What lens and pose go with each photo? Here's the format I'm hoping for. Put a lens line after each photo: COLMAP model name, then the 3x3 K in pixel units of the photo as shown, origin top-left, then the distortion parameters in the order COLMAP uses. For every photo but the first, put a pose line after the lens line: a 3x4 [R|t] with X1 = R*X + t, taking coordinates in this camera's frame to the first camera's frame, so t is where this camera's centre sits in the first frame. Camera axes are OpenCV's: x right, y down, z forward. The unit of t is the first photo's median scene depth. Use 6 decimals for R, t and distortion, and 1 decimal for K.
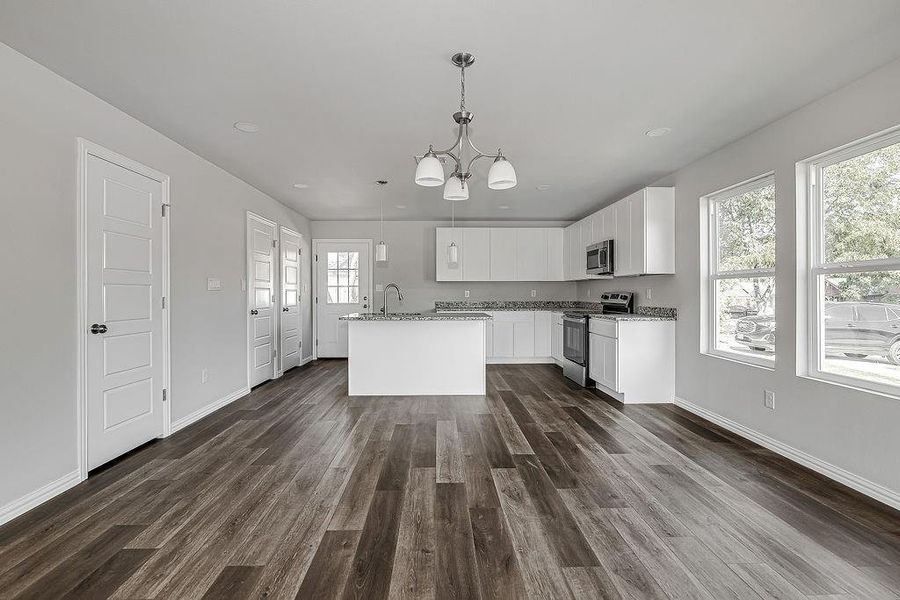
lens RADIAL K [[413.7, 0, 451.7], [0, 413.7, 295.2], [0, 0, 1]] dist [-0.013073, 0.001651]
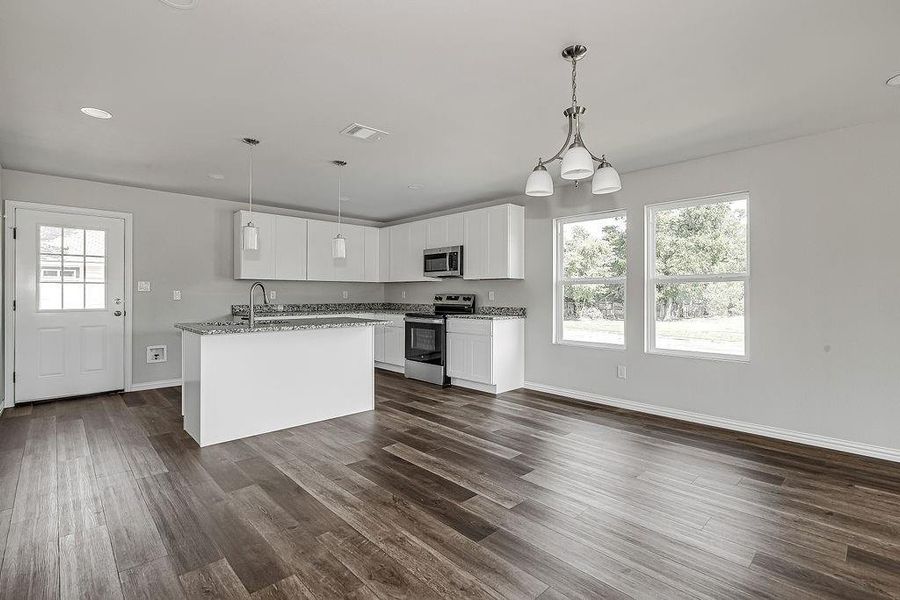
lens RADIAL K [[413.7, 0, 452.4], [0, 413.7, 298.3], [0, 0, 1]] dist [-0.013073, 0.001651]
pose [[0.741933, -0.003198, 0.670466, -0.421543], [-0.000863, 0.999983, 0.005725, -0.002934], [-0.670473, -0.004826, 0.741918, 0.246533]]
